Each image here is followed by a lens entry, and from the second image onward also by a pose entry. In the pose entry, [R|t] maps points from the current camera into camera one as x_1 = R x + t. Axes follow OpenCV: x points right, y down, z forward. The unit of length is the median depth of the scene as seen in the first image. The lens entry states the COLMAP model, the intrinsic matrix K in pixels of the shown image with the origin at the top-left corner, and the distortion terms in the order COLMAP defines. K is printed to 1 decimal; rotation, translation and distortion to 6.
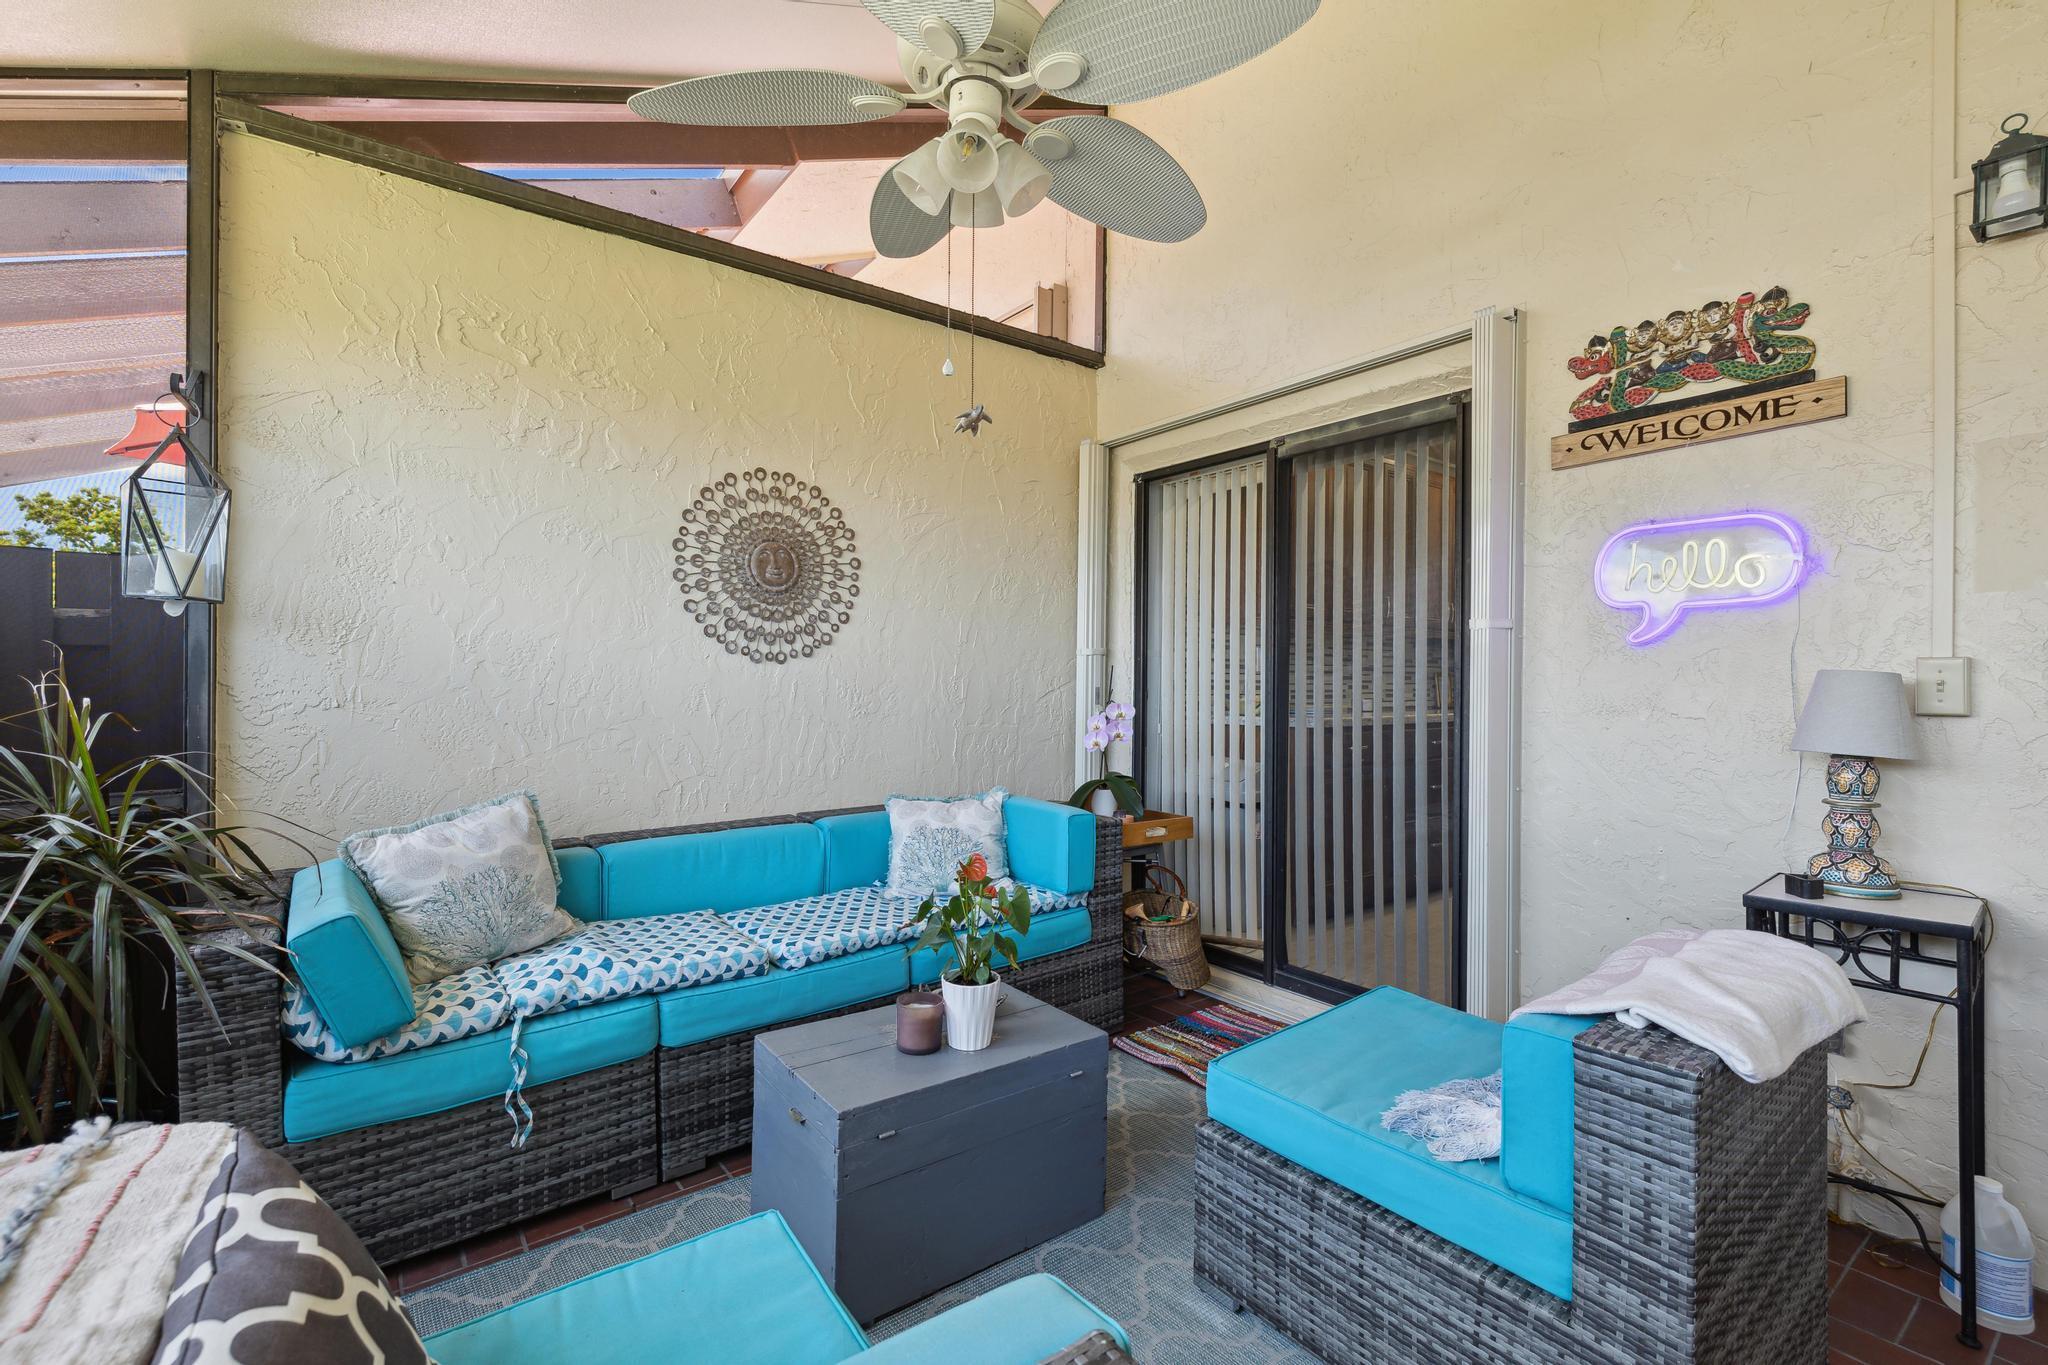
lens RADIAL K [[890.6, 0, 1029.2], [0, 890.6, 681.4], [0, 0, 1]] dist [0.000380, -0.001271]
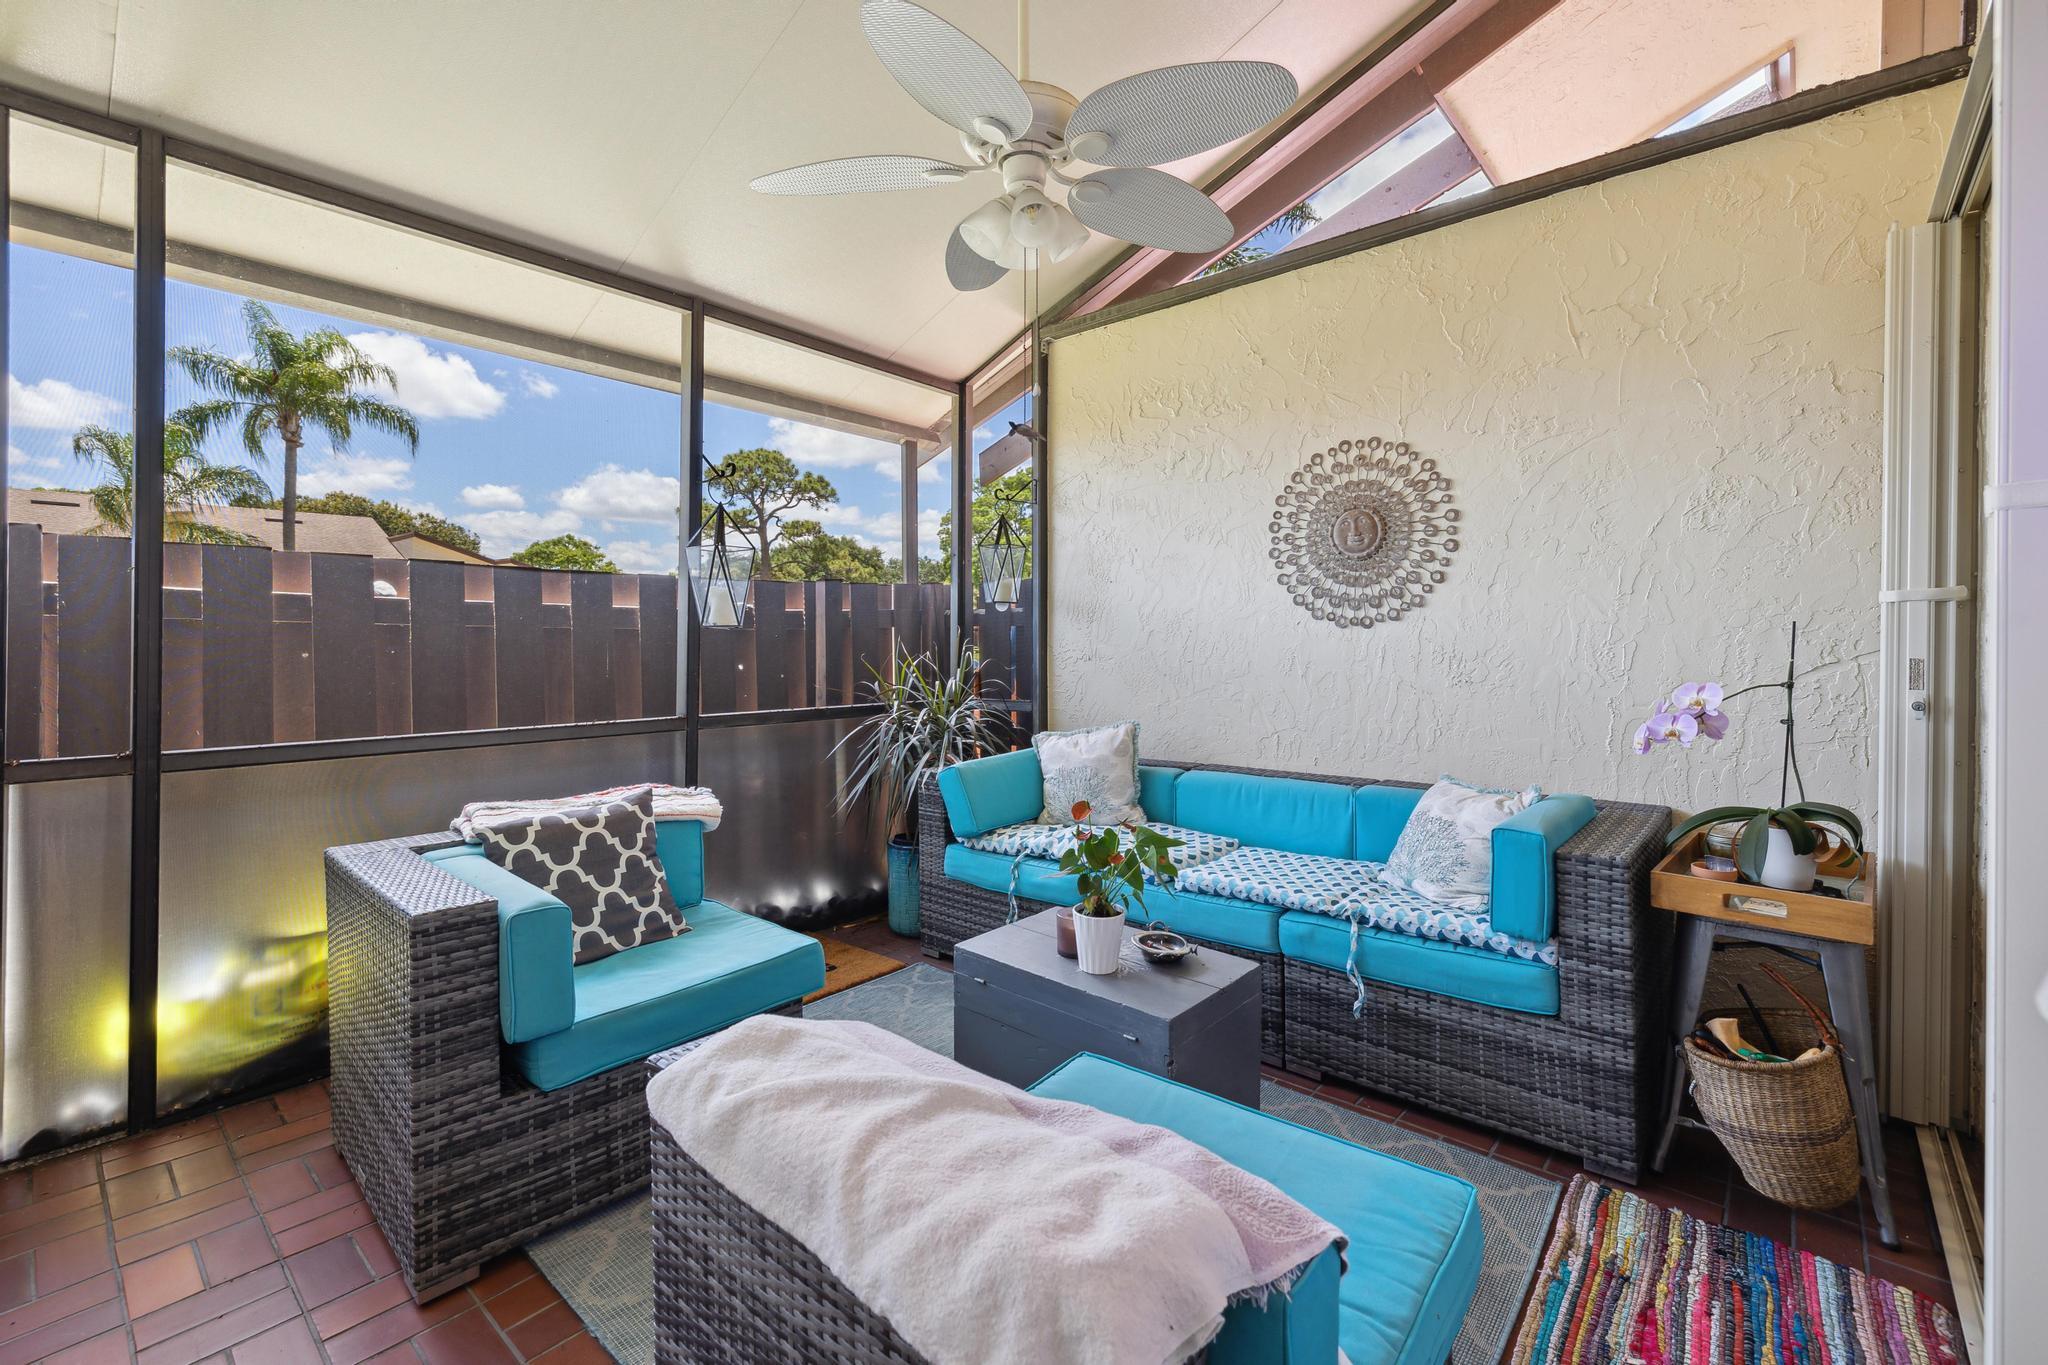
lens RADIAL K [[890.6, 0, 1062.9], [0, 890.6, 642.8], [0, 0, 1]] dist [0.000380, -0.001271]
pose [[0.217489, 0.000321, -0.976063, 0.646395], [-0.003630, 0.999993, -0.000480, -0.001445], [0.976056, 0.003648, 0.217488, 0.454163]]
